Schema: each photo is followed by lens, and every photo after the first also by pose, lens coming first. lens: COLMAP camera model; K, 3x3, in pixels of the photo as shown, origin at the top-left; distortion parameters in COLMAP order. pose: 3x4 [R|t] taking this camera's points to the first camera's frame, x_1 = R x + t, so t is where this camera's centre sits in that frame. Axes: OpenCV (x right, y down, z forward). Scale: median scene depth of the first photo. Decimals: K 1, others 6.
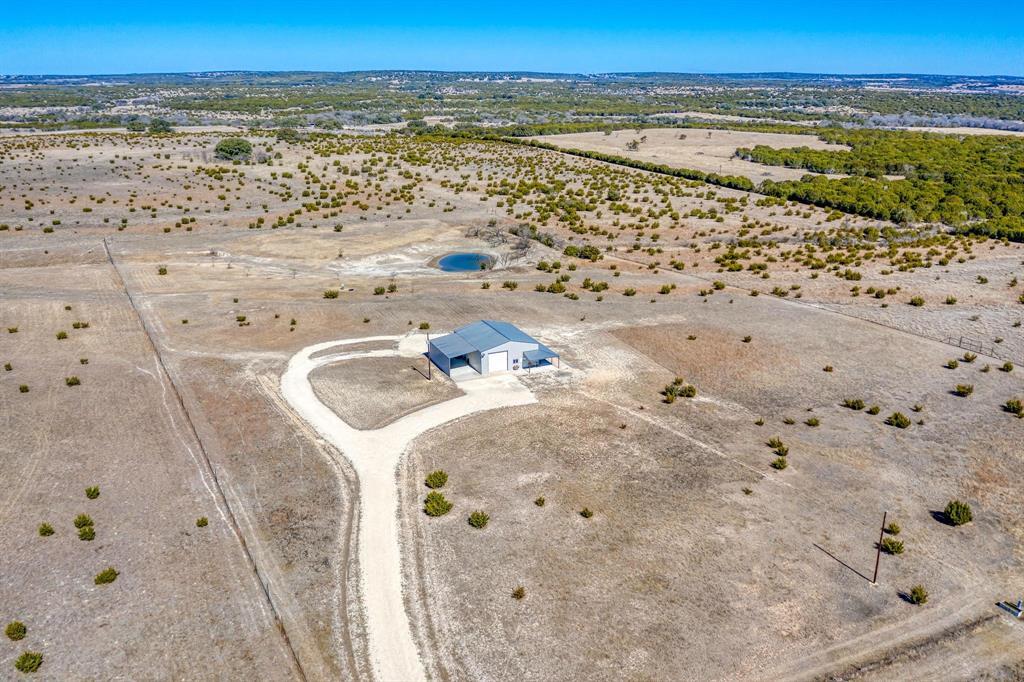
lens RADIAL K [[812.4, 0, 512.0], [0, 812.4, 341.0], [0, 0, 1]] dist [-0.024122, 0.003801]
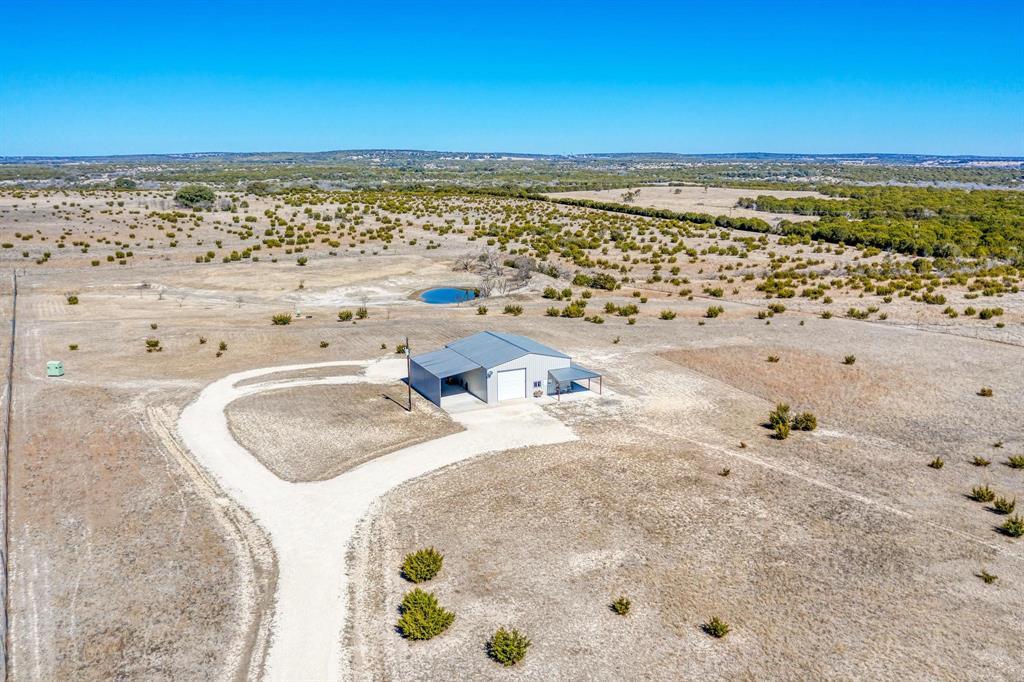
lens RADIAL K [[812.4, 0, 512.0], [0, 812.4, 341.0], [0, 0, 1]] dist [-0.024122, 0.003801]
pose [[0.999684, -0.007805, 0.023910, -0.017457], [0.010095, 0.995214, -0.097196, 0.029274], [-0.023037, 0.097407, 0.994978, 0.174375]]
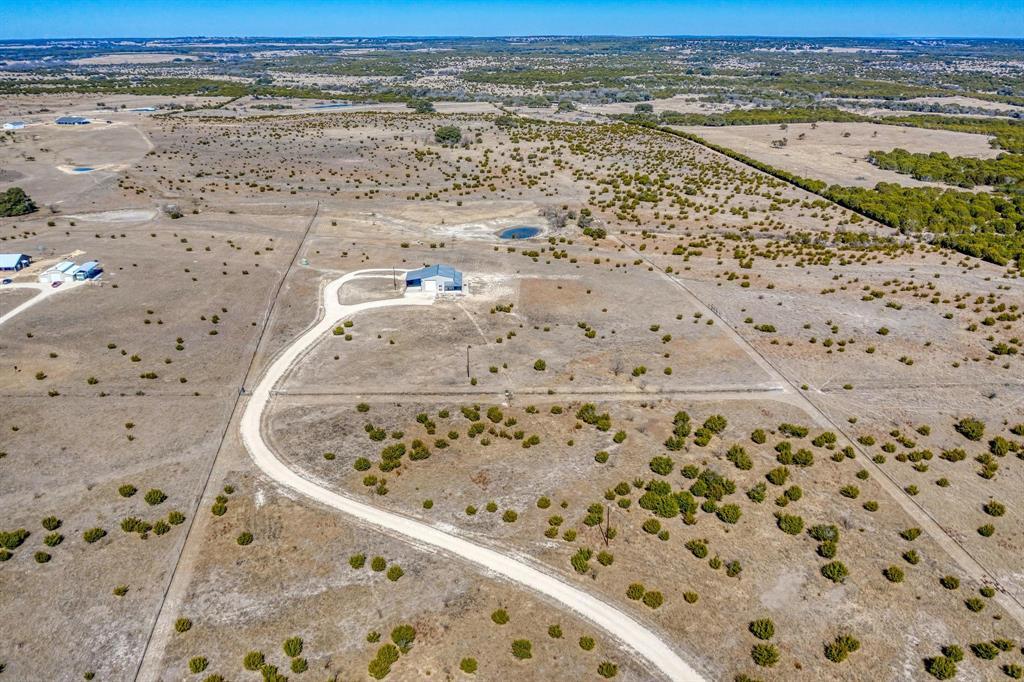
lens RADIAL K [[812.4, 0, 512.0], [0, 812.4, 341.0], [0, 0, 1]] dist [-0.024122, 0.003801]
pose [[0.931570, 0.127163, -0.340599, 0.448766], [-0.111807, 0.991639, 0.064428, 0.005958], [0.345944, -0.021938, 0.937999, -0.406242]]
